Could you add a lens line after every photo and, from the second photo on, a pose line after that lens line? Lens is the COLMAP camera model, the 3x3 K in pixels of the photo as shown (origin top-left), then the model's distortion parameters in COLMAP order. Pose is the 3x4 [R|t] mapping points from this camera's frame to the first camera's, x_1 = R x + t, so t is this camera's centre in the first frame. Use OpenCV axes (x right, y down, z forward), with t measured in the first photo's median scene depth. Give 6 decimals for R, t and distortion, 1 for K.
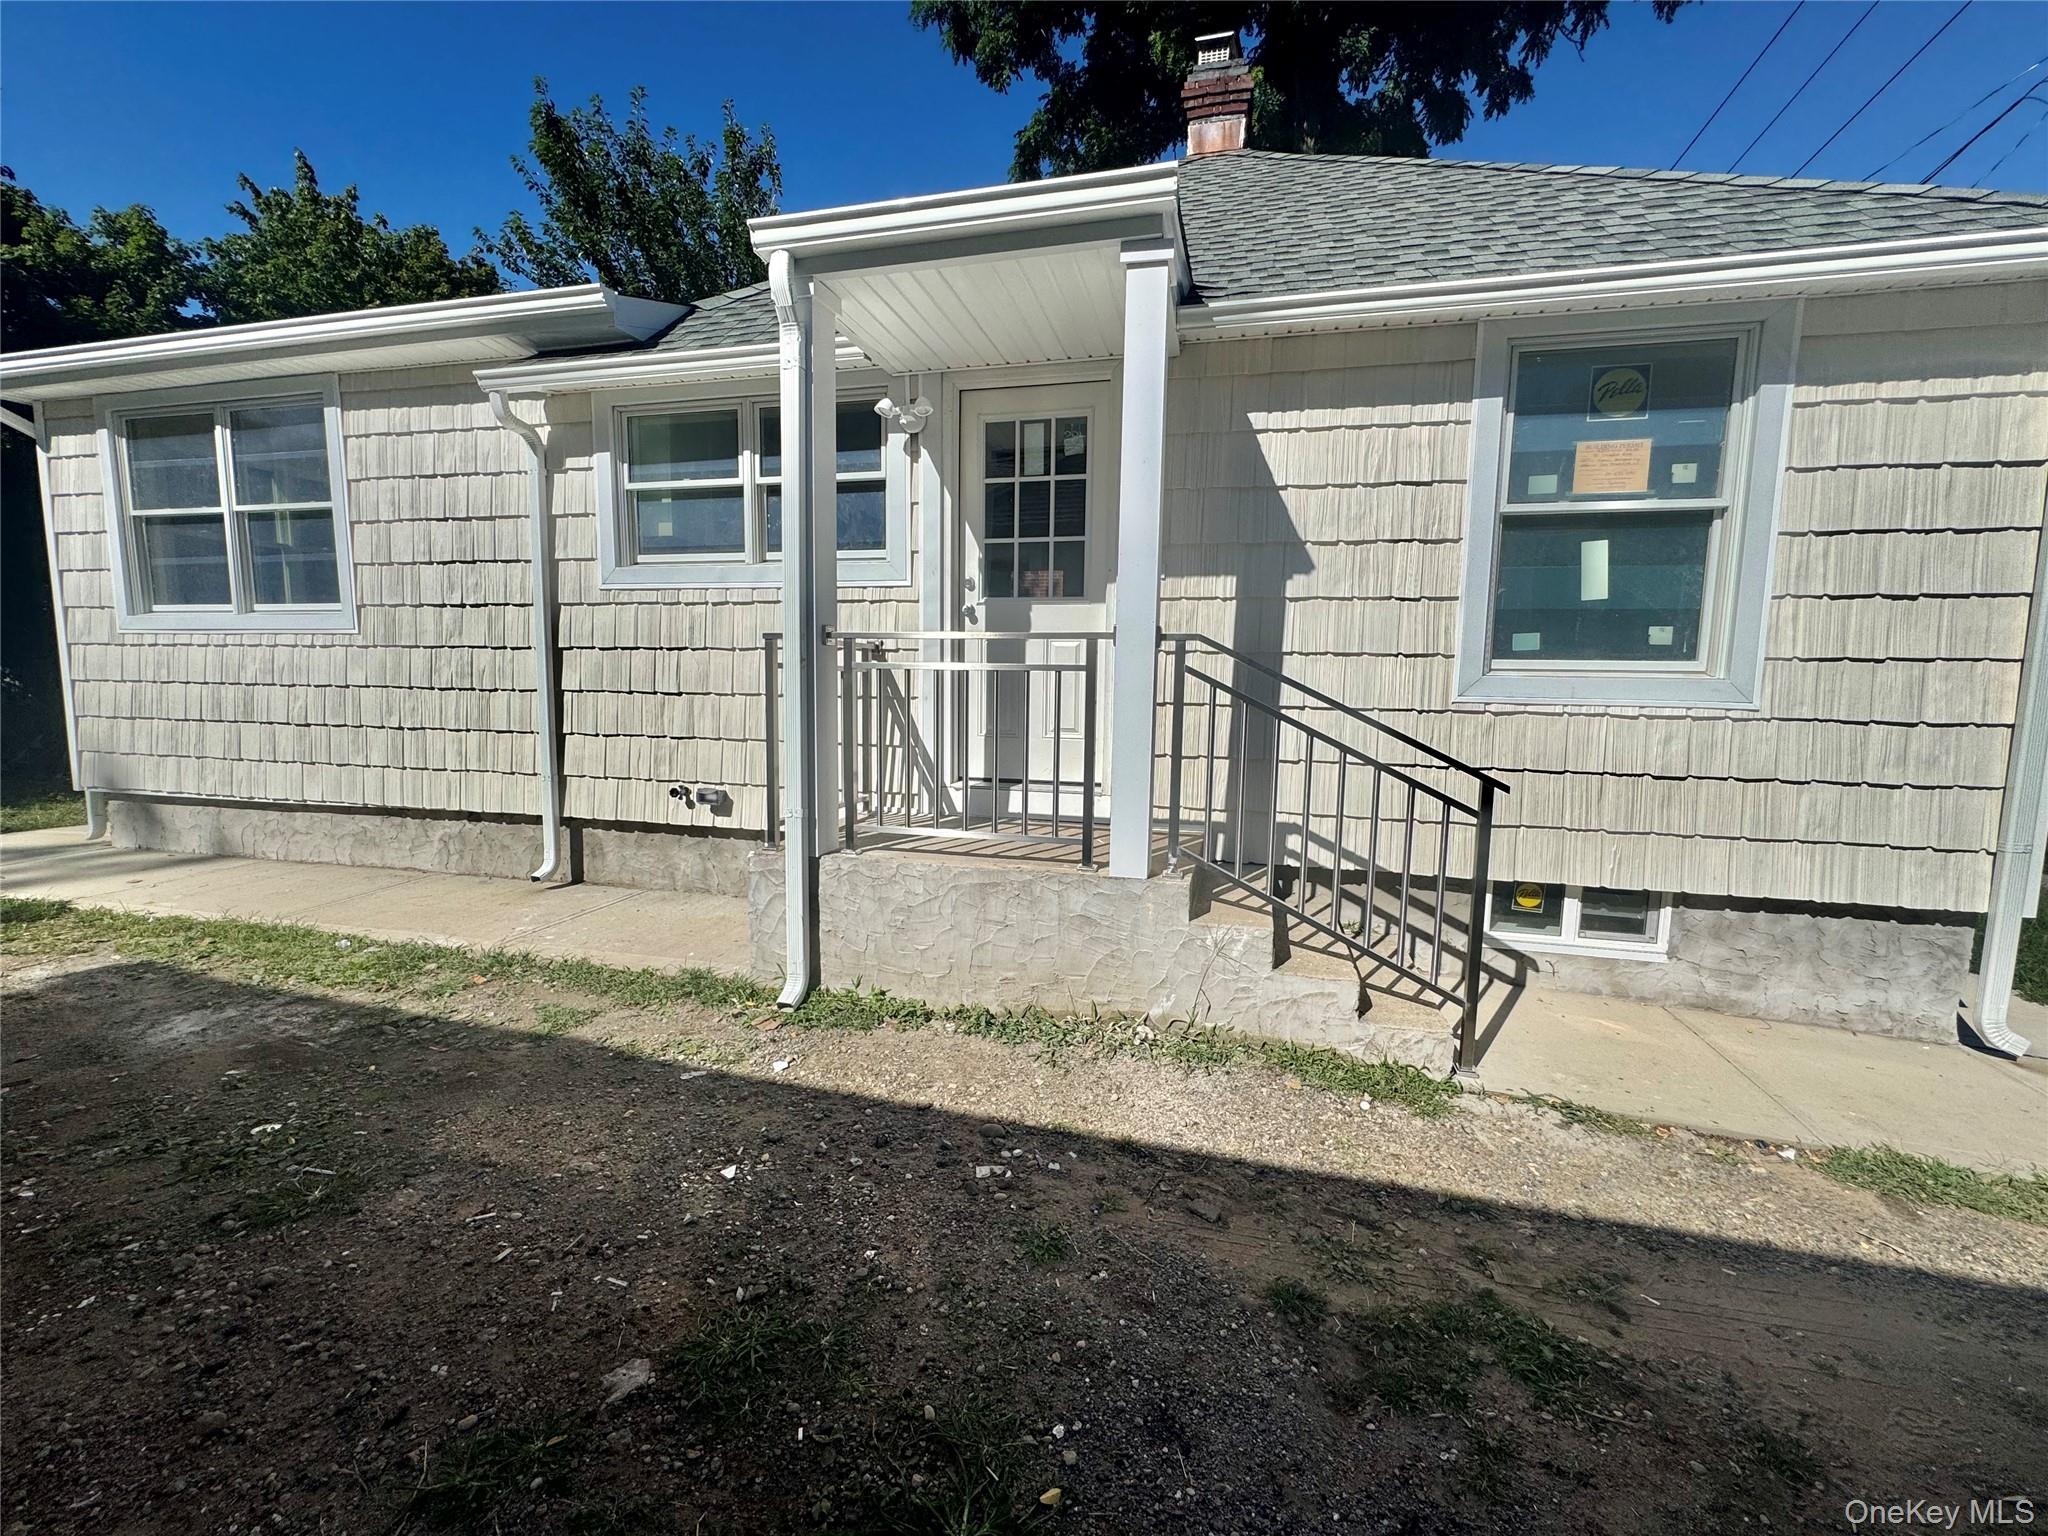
lens RADIAL K [[820.1, 0, 1026.4], [0, 820.1, 769.6], [0, 0, 1]] dist [-0.002482, -0.000010]
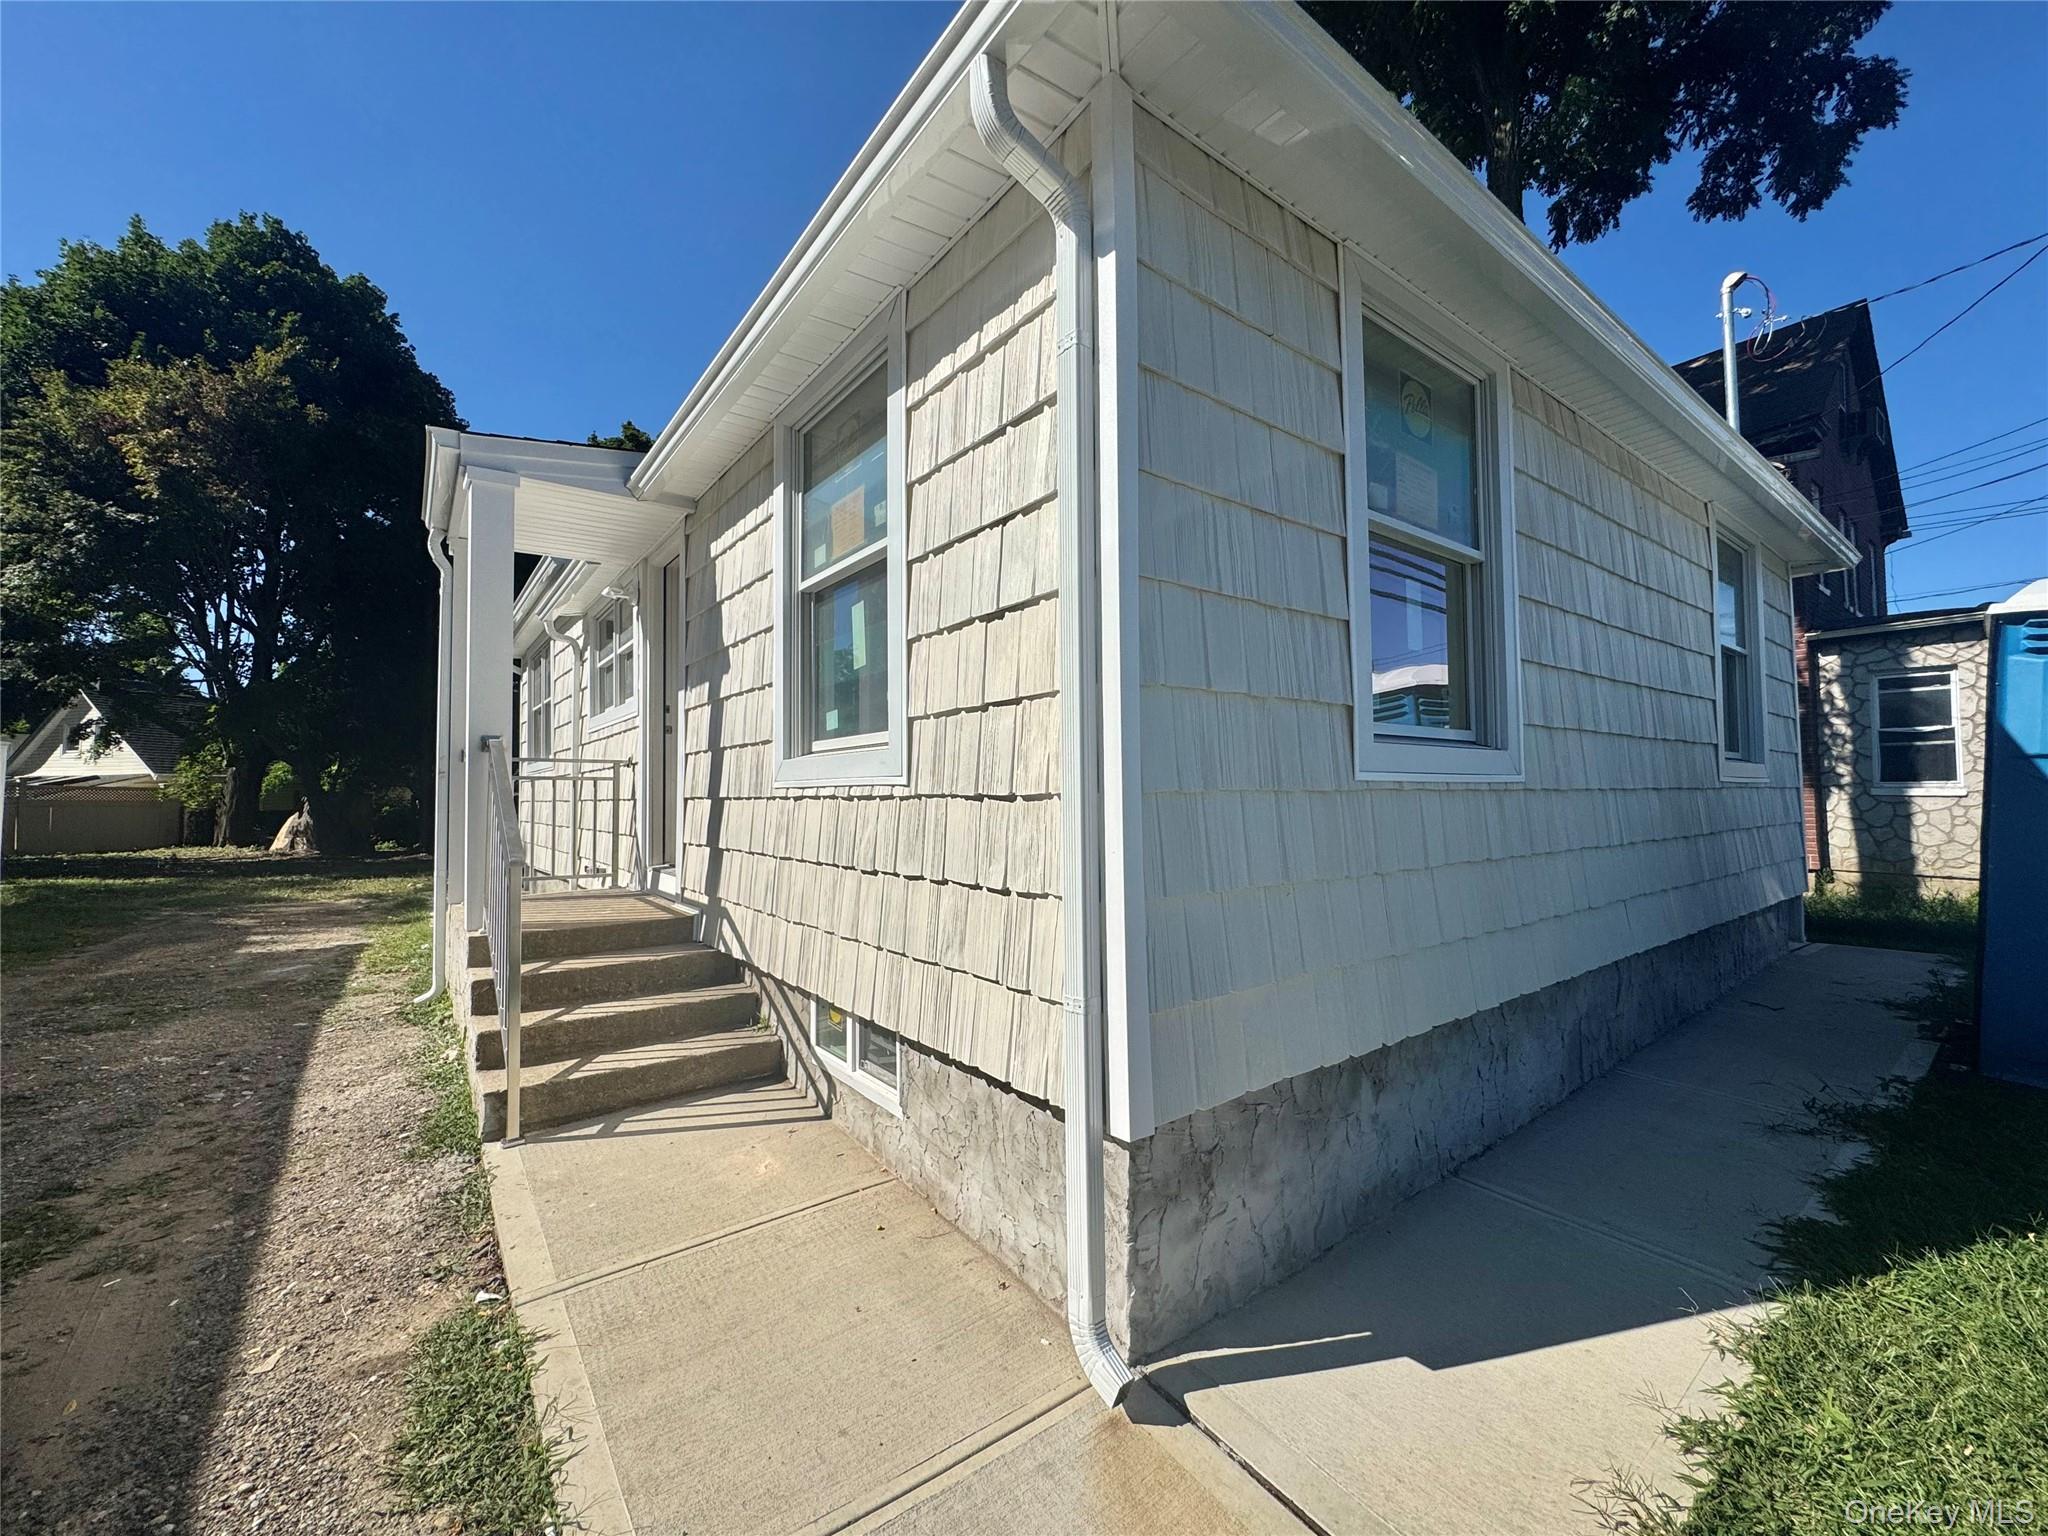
lens RADIAL K [[820.1, 0, 1026.4], [0, 820.1, 769.6], [0, 0, 1]] dist [-0.002482, -0.000010]
pose [[0.781551, -0.041103, -0.622486, 1.509056], [-0.047525, 0.991004, -0.125107, 0.003050], [0.622029, 0.127361, 0.772567, 0.486328]]
